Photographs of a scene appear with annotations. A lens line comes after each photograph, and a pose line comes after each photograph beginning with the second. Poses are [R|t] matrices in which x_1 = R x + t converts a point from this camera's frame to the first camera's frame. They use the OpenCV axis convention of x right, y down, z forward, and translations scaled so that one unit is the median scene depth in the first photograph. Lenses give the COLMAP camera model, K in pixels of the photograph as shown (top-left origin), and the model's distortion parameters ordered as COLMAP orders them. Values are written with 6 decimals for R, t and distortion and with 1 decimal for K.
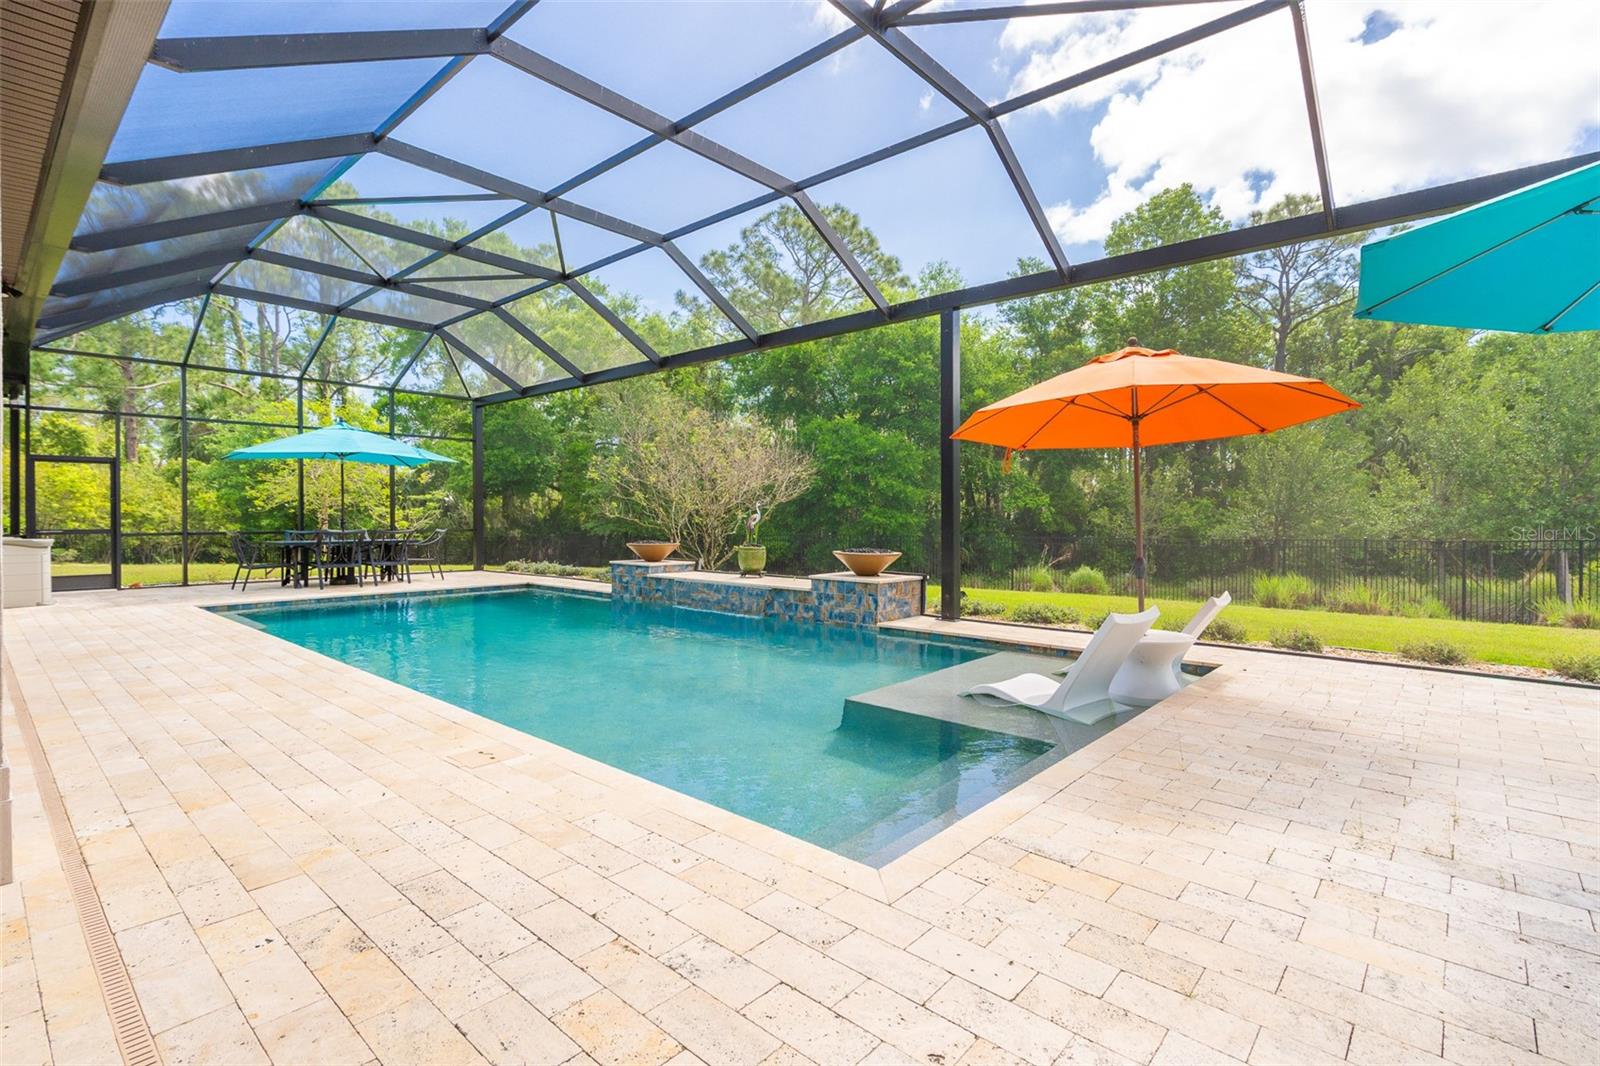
lens RADIAL K [[760.9, 0, 805.9], [0, 760.9, 518.3], [0, 0, 1]] dist [-0.003309, -0.000841]
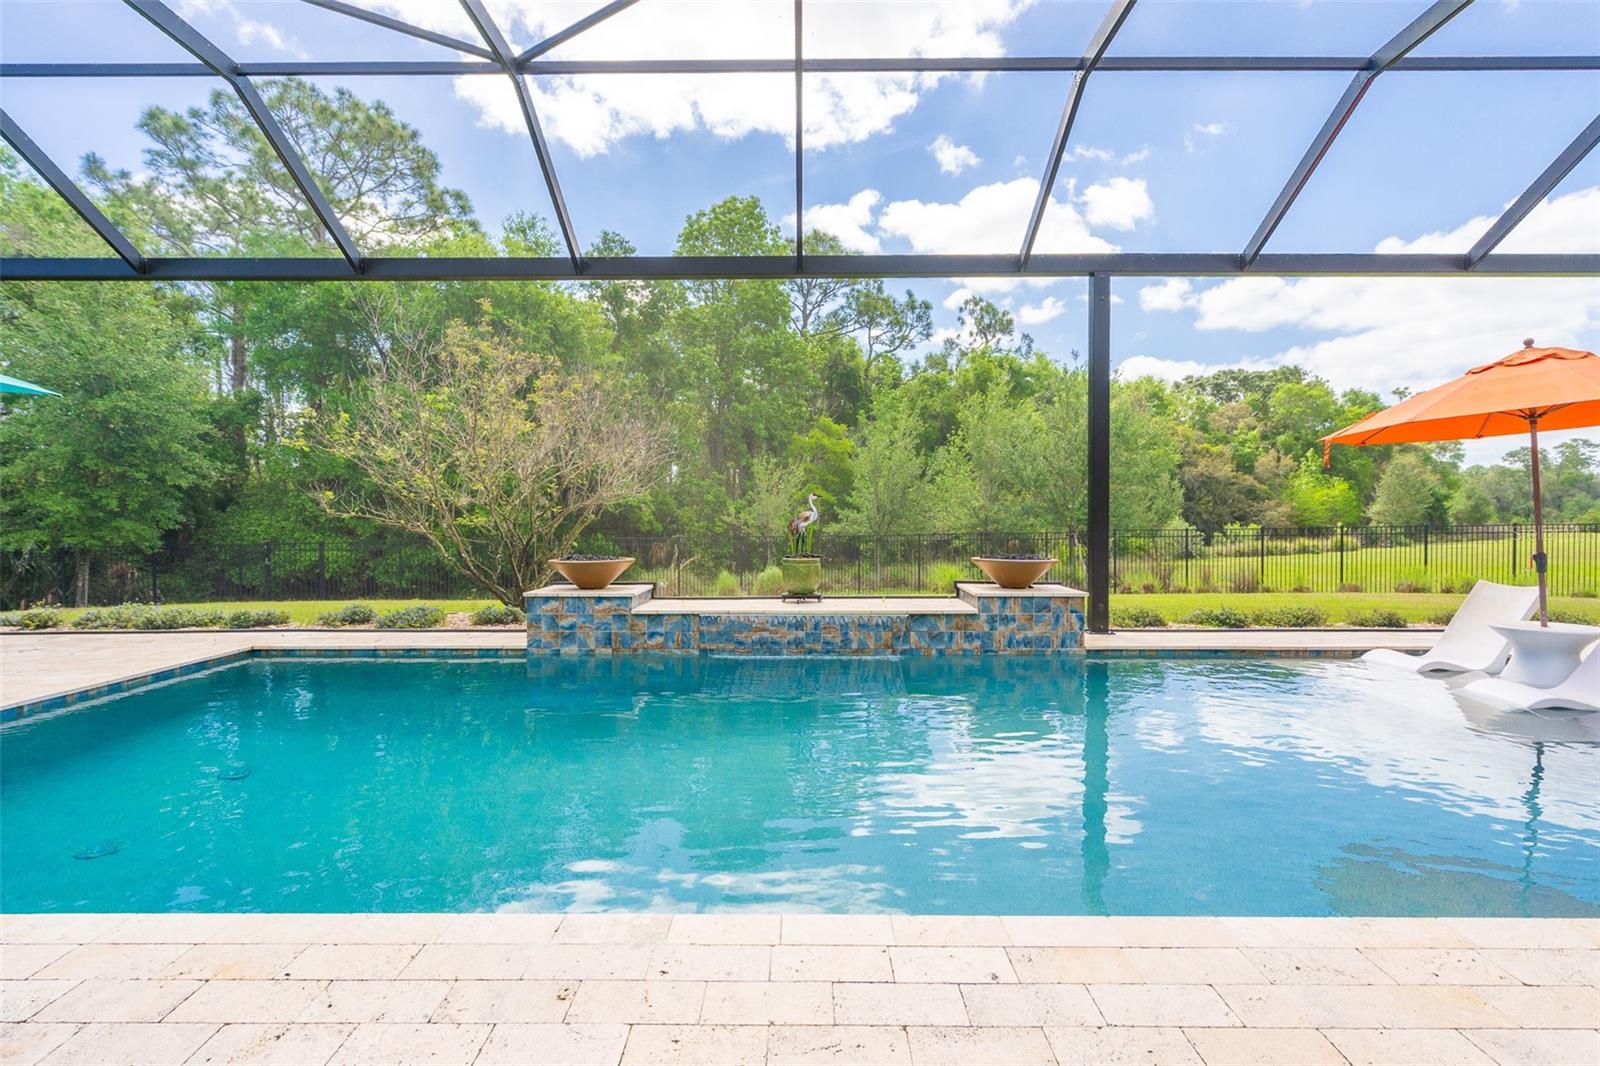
lens RADIAL K [[760.9, 0, 805.9], [0, 760.9, 518.3], [0, 0, 1]] dist [-0.003309, -0.000841]
pose [[0.746274, -0.005020, 0.665619, -0.538407], [0.003569, 0.999987, 0.003540, -0.001173], [-0.665629, -0.000266, 0.746283, 0.481711]]
